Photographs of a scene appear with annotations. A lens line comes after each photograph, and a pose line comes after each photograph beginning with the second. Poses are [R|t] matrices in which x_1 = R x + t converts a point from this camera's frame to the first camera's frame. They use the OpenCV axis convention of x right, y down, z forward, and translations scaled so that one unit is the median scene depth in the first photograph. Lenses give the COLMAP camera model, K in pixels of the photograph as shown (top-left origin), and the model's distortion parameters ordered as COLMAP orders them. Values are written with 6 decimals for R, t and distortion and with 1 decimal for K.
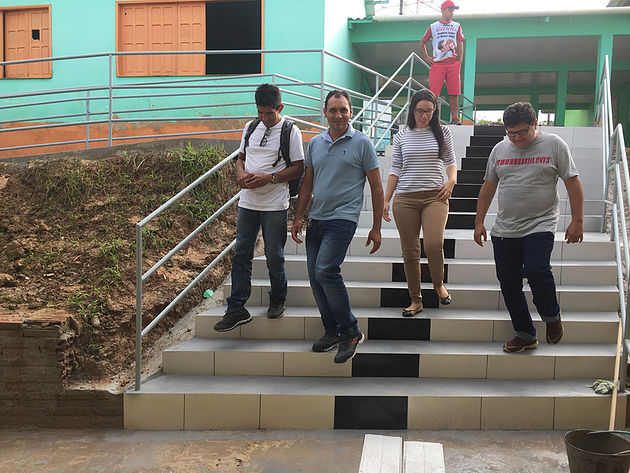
lens RADIAL K [[545.9, 0, 316.8], [0, 545.9, 233.2], [0, 0, 1]] dist [0.054568, -0.054466]
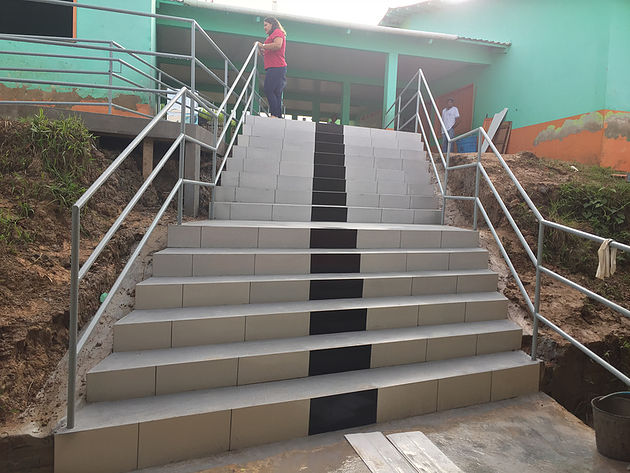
lens RADIAL K [[545.9, 0, 316.7], [0, 545.9, 238.3], [0, 0, 1]] dist [0.054568, -0.054466]
pose [[0.901880, -0.011730, 0.431826, -0.332305], [0.008837, 0.999923, 0.008704, 0.023760], [-0.431895, -0.004034, 0.901915, 0.174404]]
